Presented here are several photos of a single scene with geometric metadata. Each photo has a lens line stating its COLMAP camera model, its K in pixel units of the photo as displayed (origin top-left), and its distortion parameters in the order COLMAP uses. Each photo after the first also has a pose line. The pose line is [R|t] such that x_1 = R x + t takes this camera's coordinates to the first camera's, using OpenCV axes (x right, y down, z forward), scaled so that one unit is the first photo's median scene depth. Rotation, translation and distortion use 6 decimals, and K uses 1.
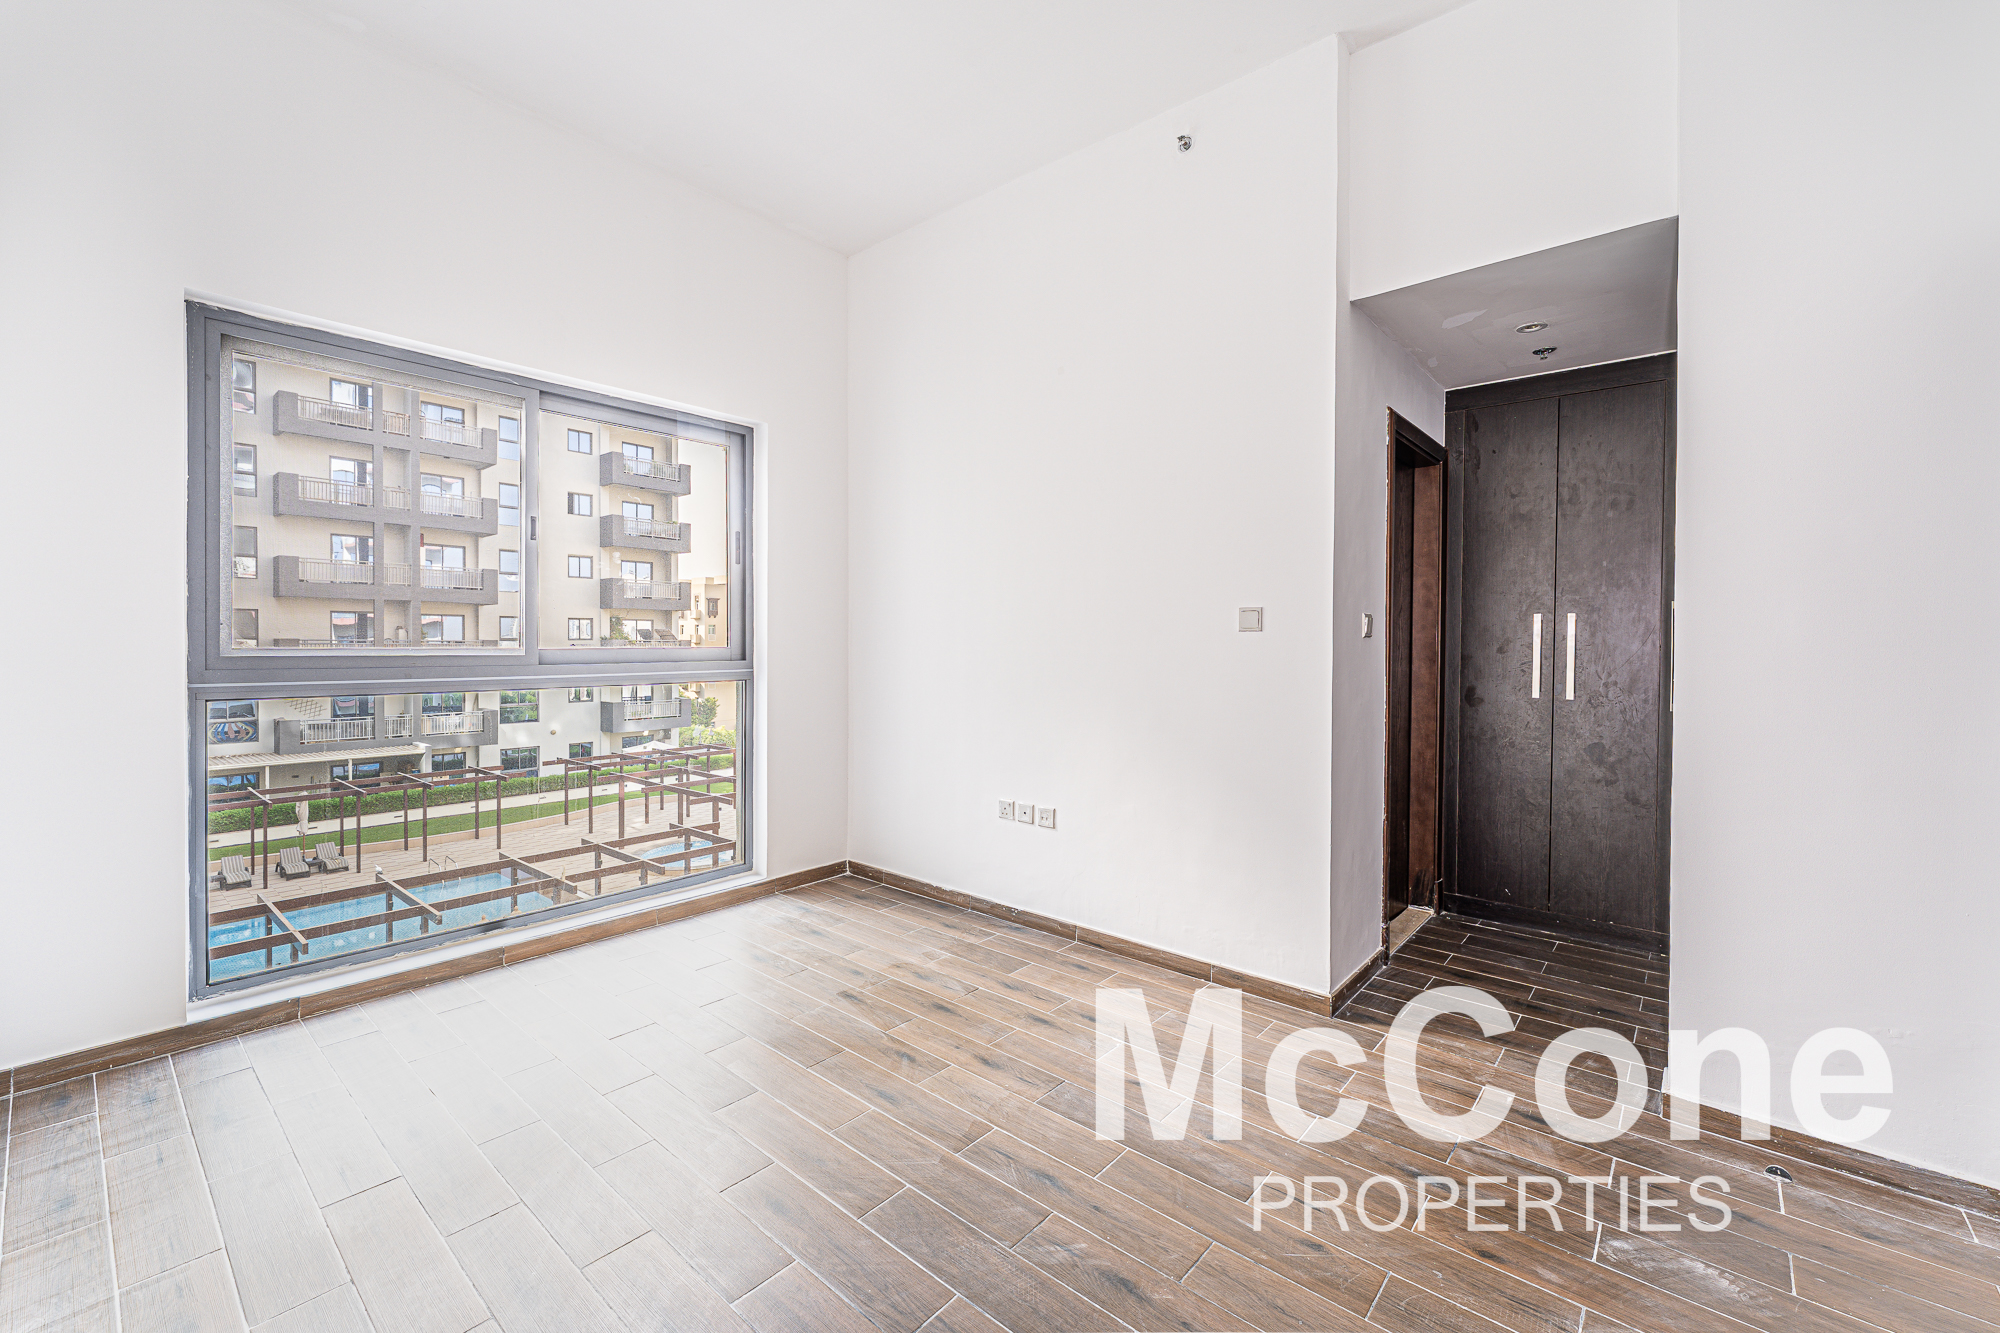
lens RADIAL K [[823.2, 0, 1002.1], [0, 823.2, 644.3], [0, 0, 1]] dist [0.000284, -0.000060]
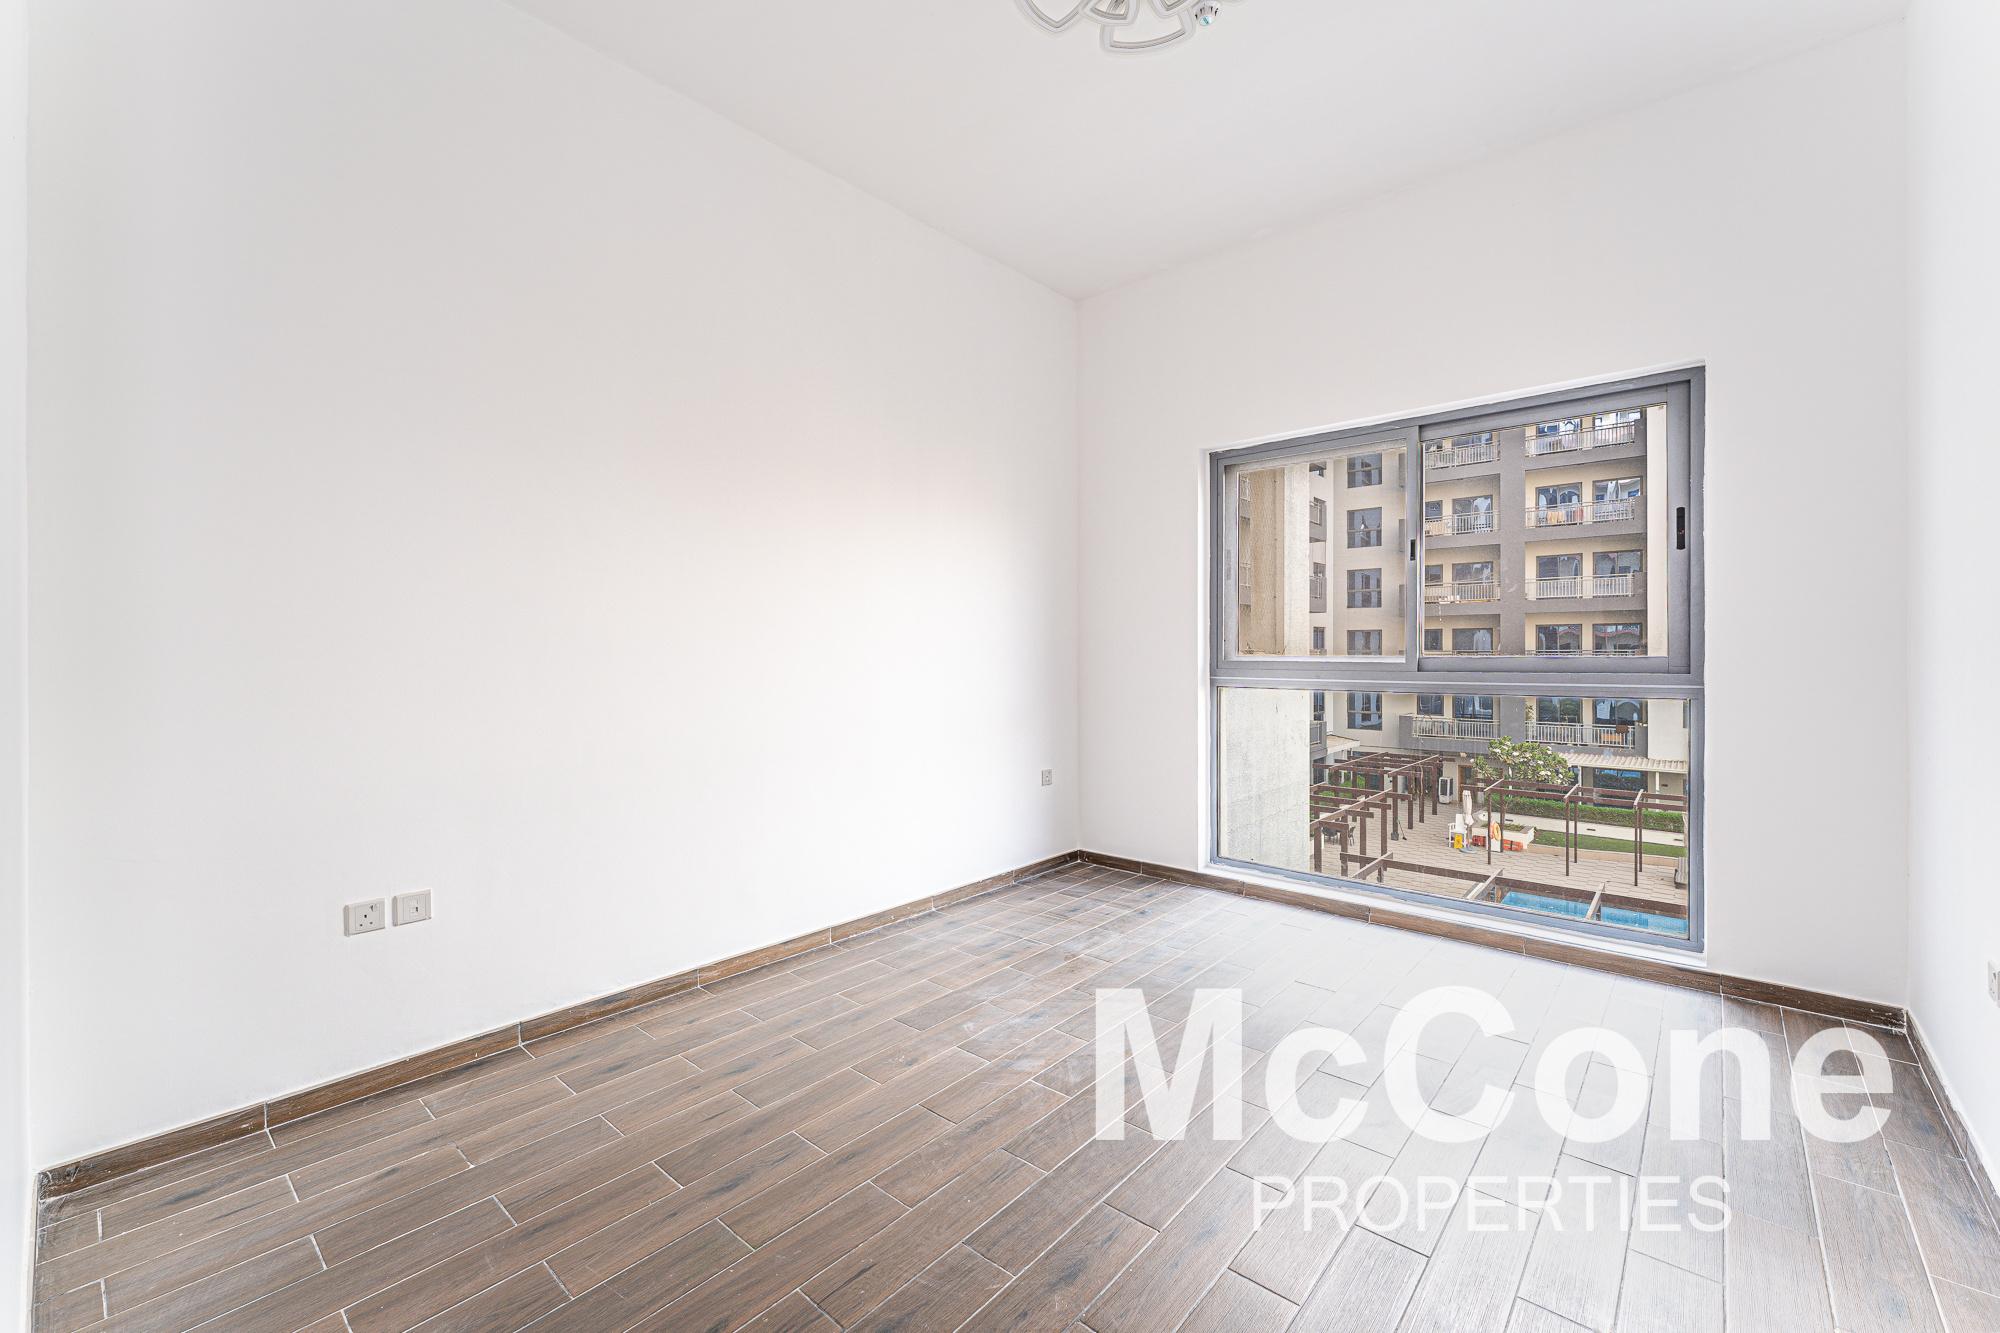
lens RADIAL K [[808.9, 0, 1000.0], [0, 808.9, 666.5], [0, 0, 1]] dist [0.000315, 0.000031]
pose [[-0.010455, -0.001851, -0.999944, 0.516714], [-0.011121, 0.999937, -0.001735, 0.024542], [0.999883, 0.011102, -0.010475, 0.425012]]
